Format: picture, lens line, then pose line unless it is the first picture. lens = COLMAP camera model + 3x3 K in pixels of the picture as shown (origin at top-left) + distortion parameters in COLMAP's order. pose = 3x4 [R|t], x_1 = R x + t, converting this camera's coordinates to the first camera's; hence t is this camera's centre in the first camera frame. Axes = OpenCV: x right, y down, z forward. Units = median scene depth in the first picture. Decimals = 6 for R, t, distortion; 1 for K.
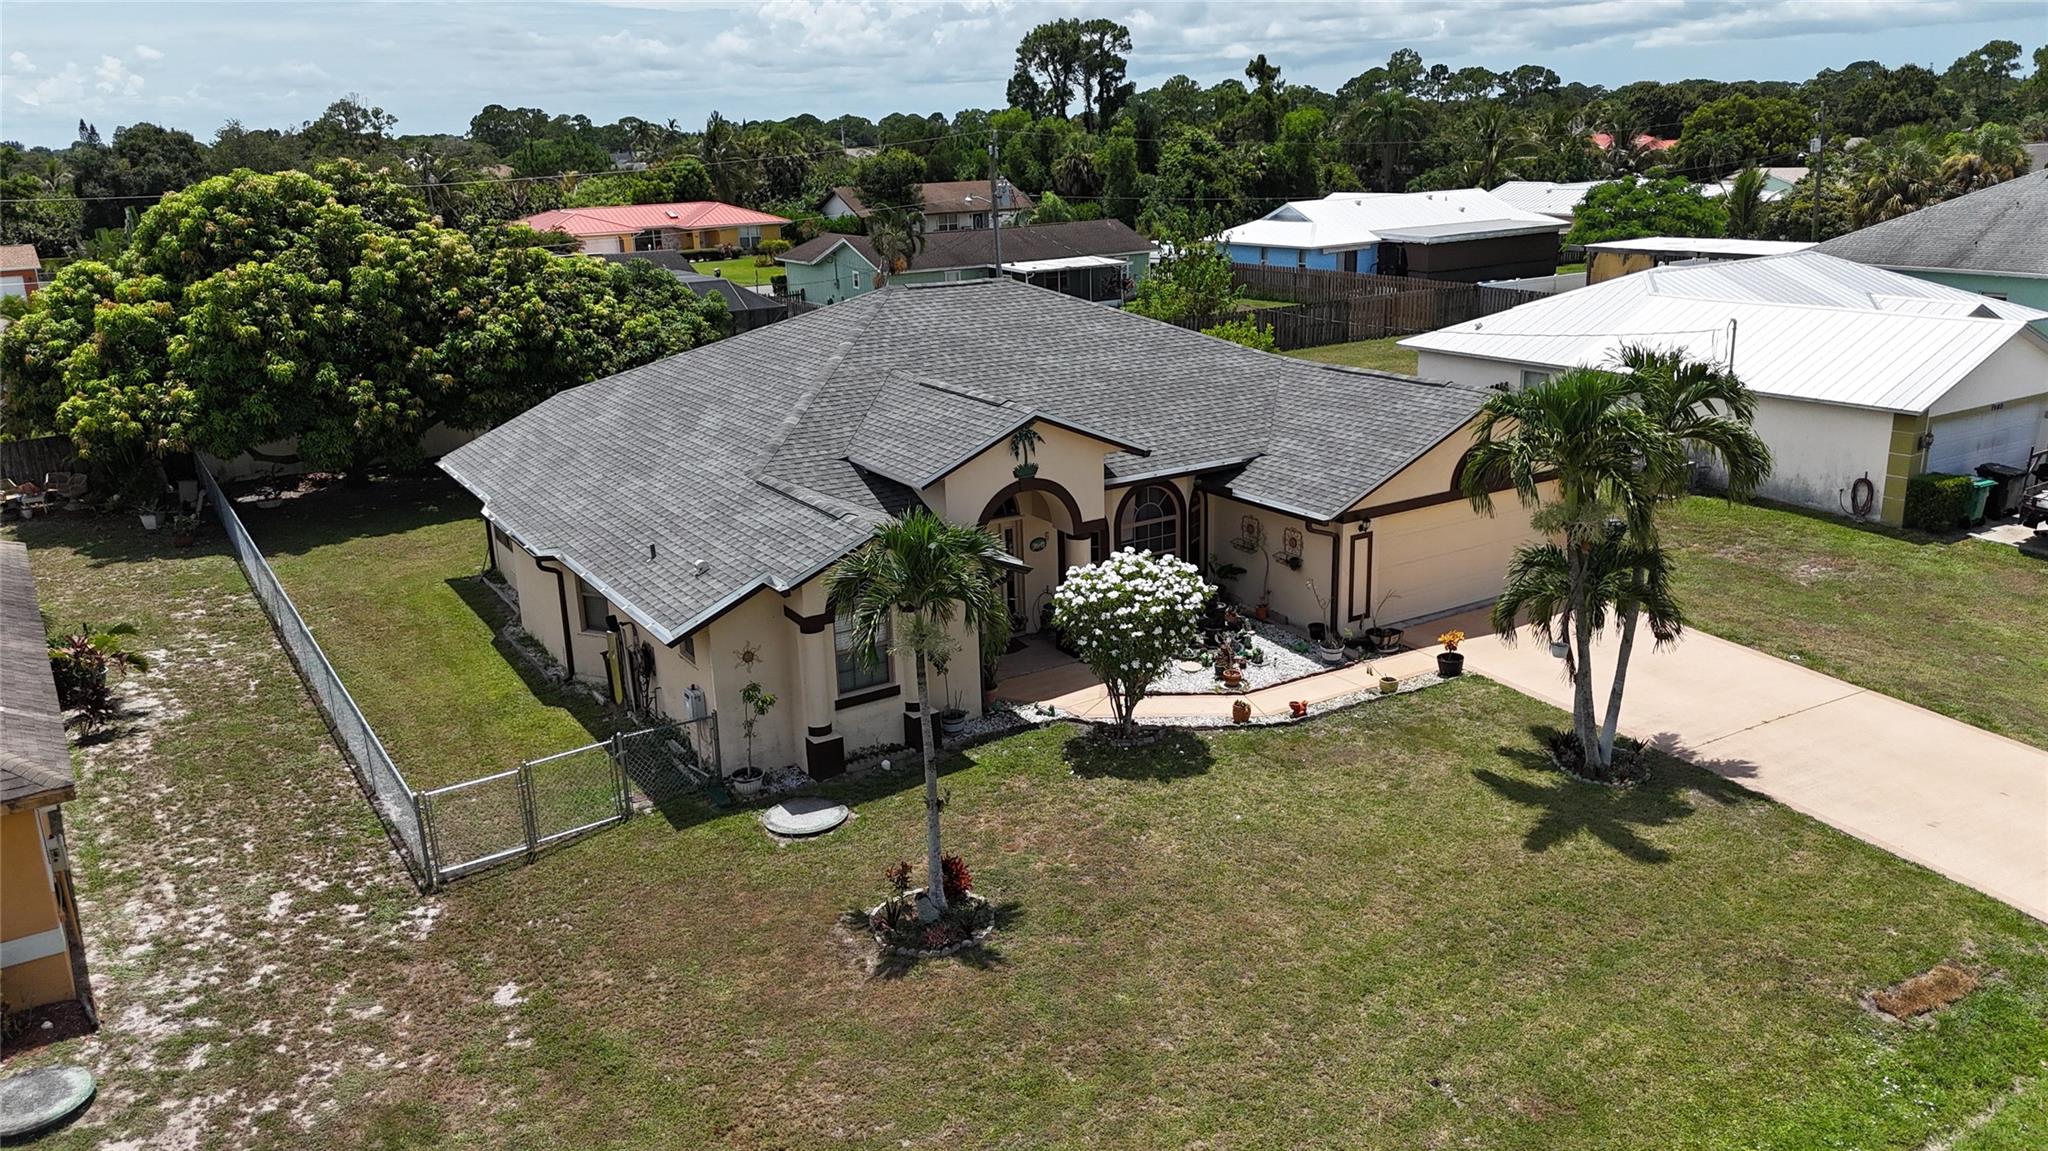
lens RADIAL K [[1510.2, 0, 1036.5], [0, 1510.2, 570.1], [0, 0, 1]] dist [0.052601, -0.039209]
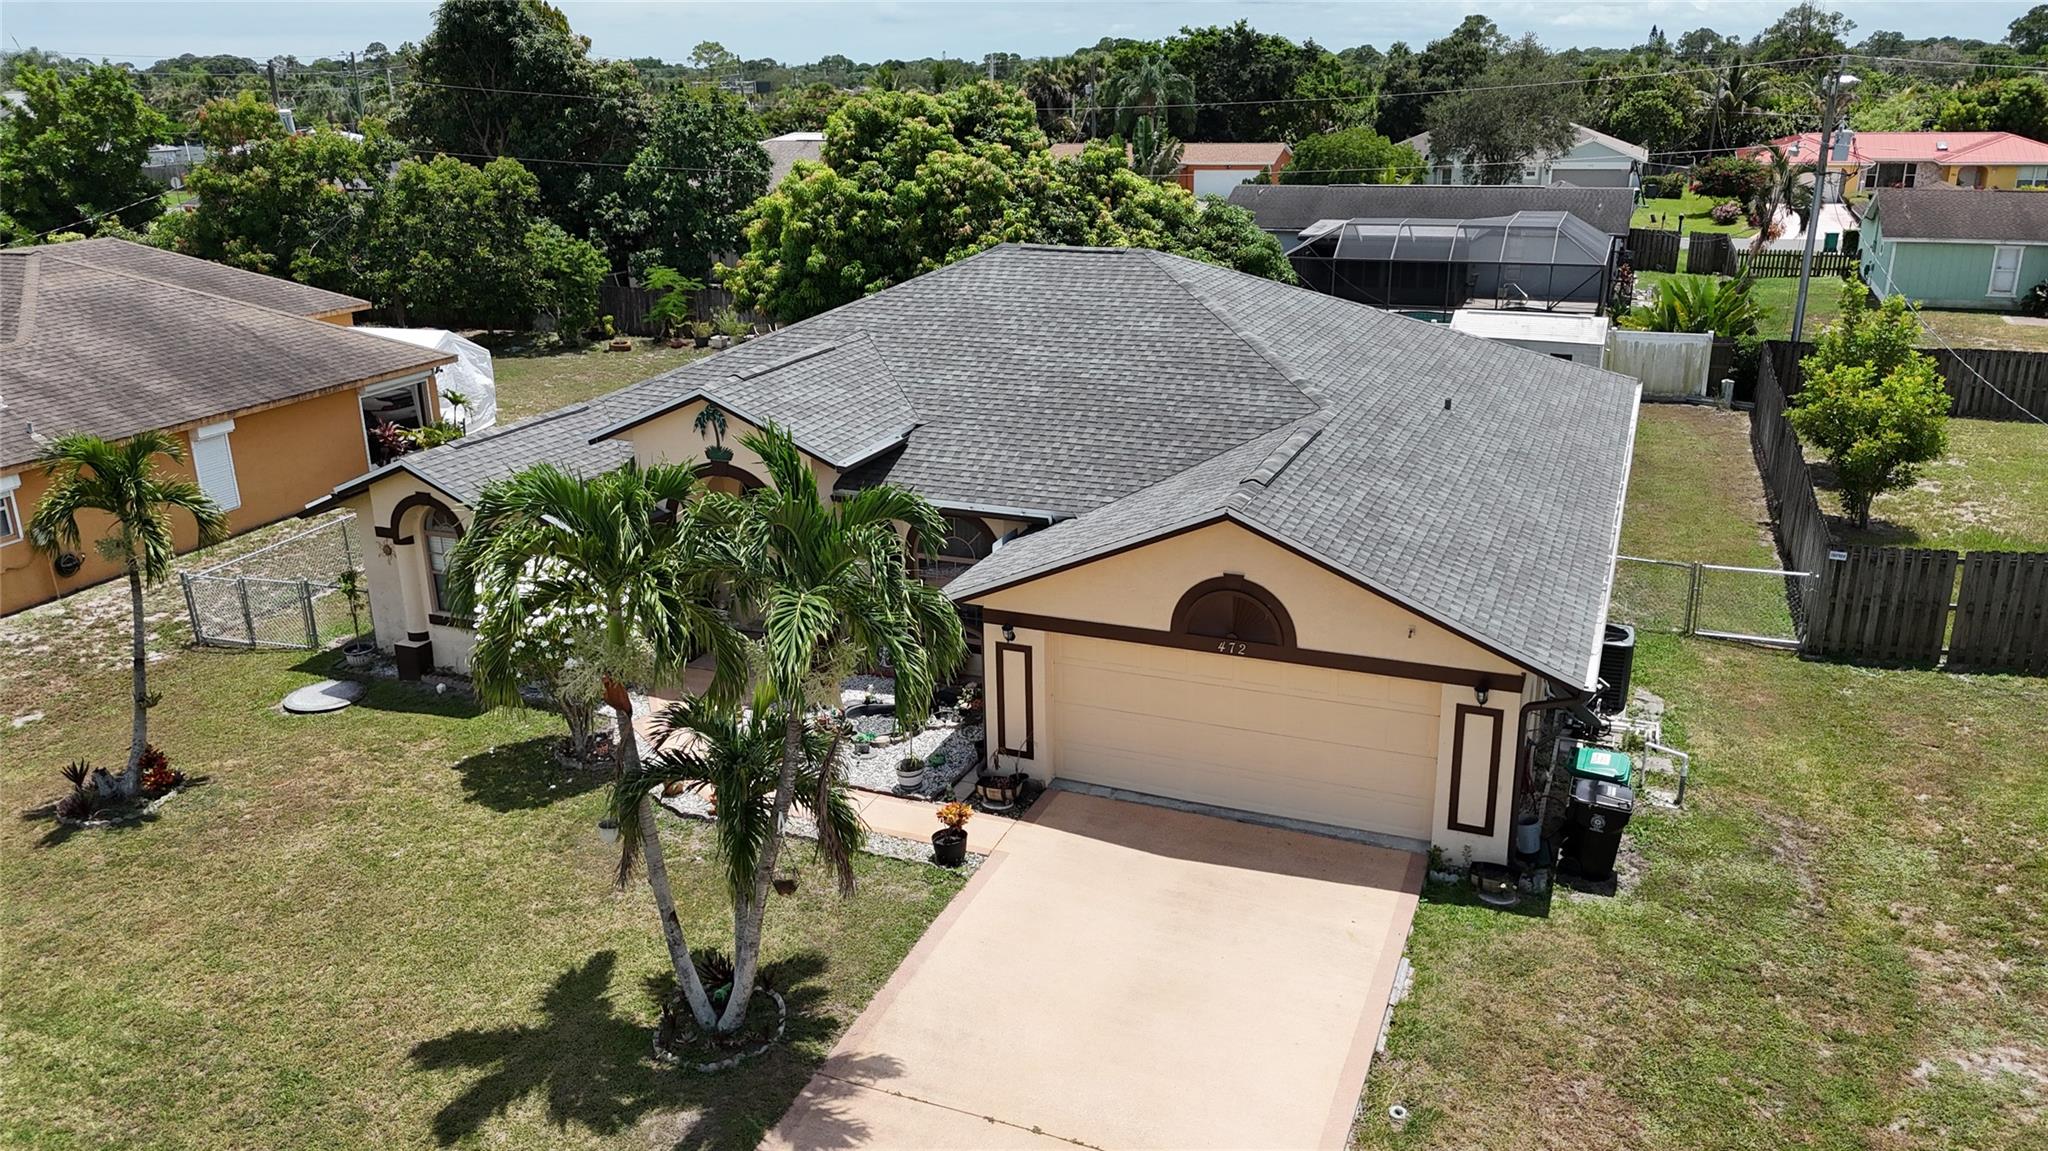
lens RADIAL K [[1510.2, 0, 1024.1], [0, 1510.2, 569.0], [0, 0, 1]] dist [0.052601, -0.039209]
pose [[0.585244, 0.273589, -0.763308, 0.736510], [-0.230579, 0.958648, 0.166814, -0.175274], [0.777382, 0.078376, 0.624127, 0.525335]]
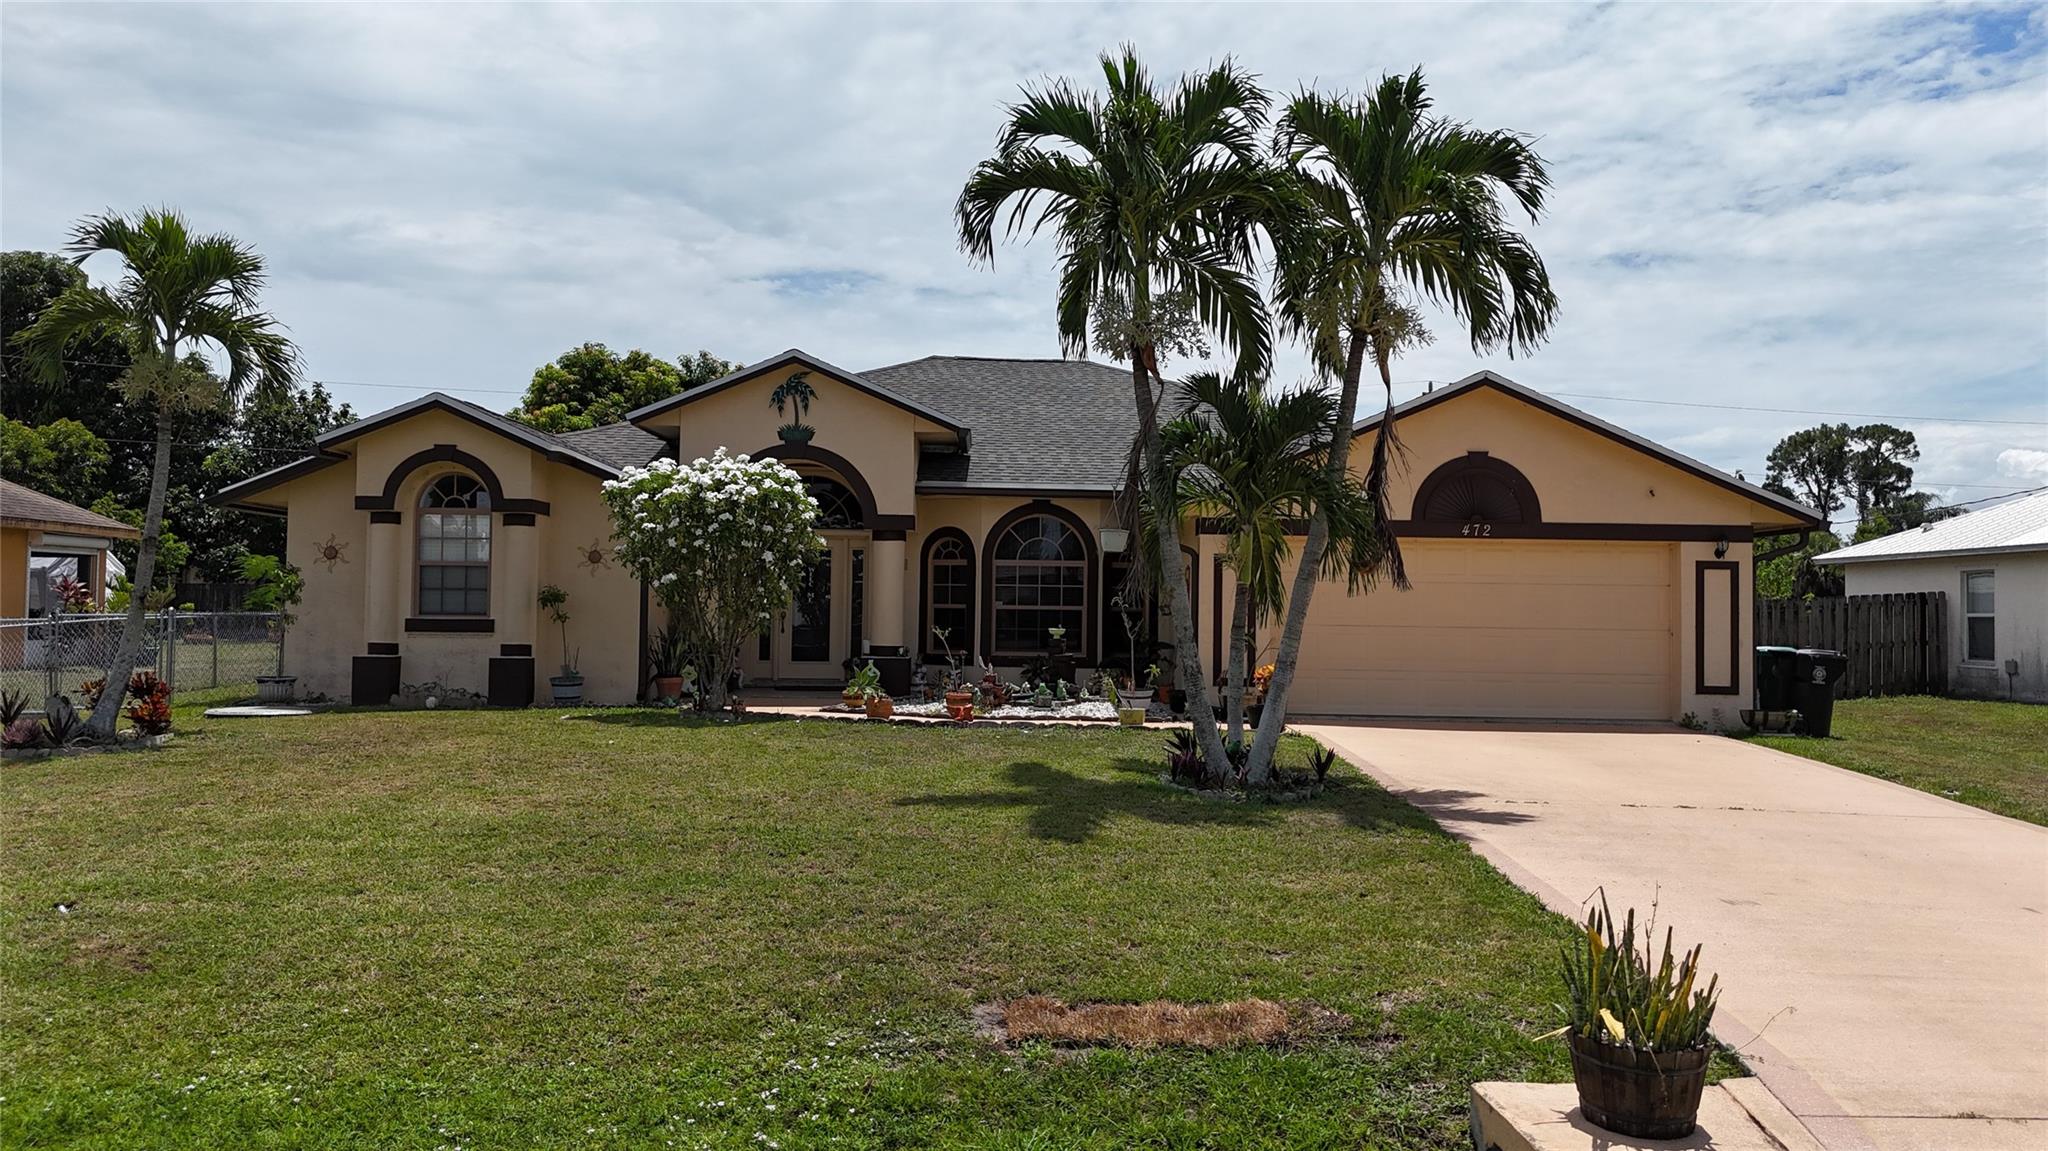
lens RADIAL K [[1510.2, 0, 1031.2], [0, 1510.2, 573.5], [0, 0, 1]] dist [0.052601, -0.039209]
pose [[0.856882, 0.033523, -0.514422, 0.469849], [-0.185379, 0.951169, -0.246805, 0.164236], [0.481029, 0.306845, 0.821253, 0.379763]]
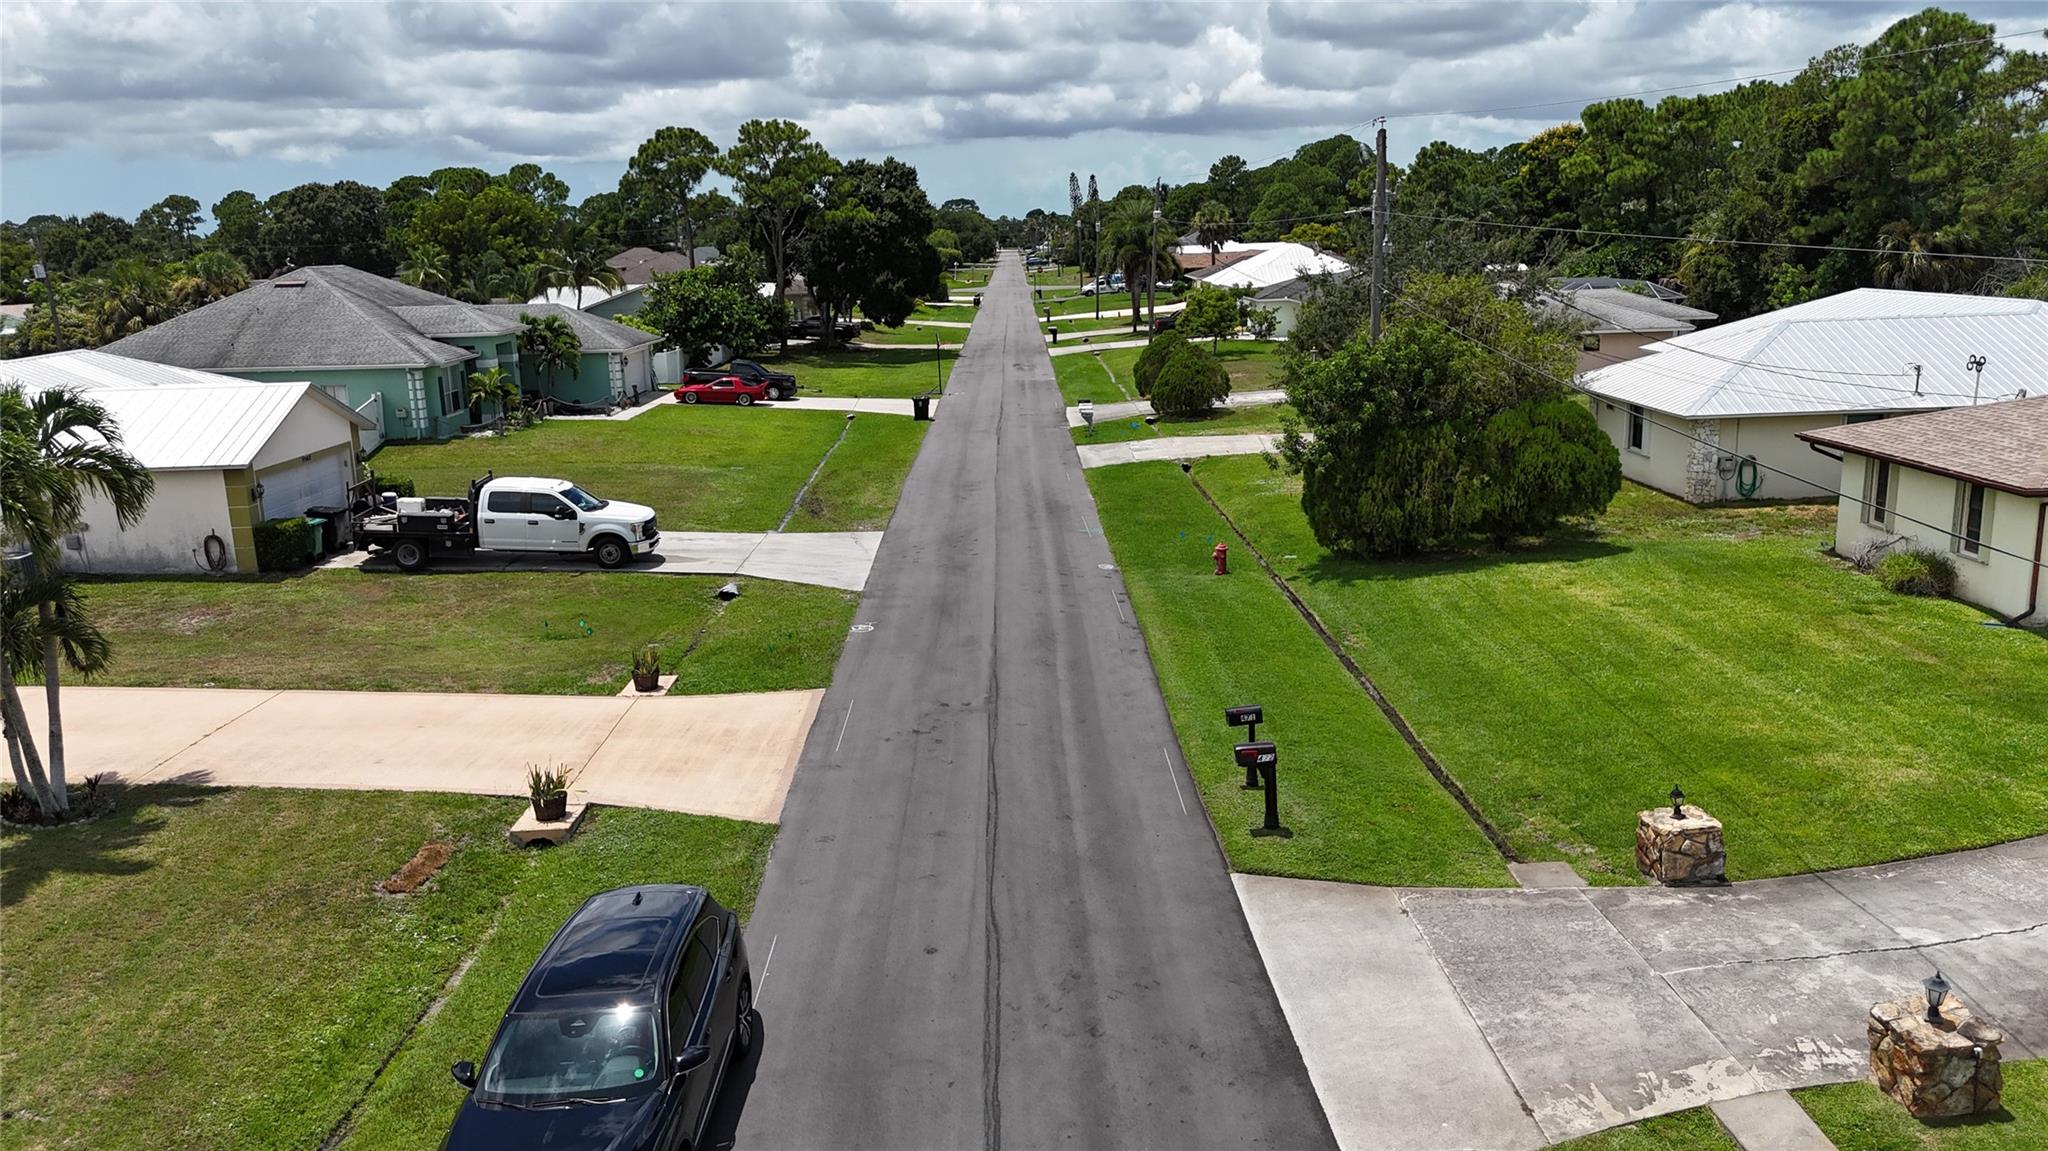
lens RADIAL K [[1510.2, 0, 1015.3], [0, 1510.2, 580.7], [0, 0, 1]] dist [0.052601, -0.039209]
pose [[0.517207, -0.175003, 0.837778, -0.080278], [0.249271, 0.967236, 0.048157, 0.071398], [-0.818756, 0.183926, 0.543884, -0.037701]]
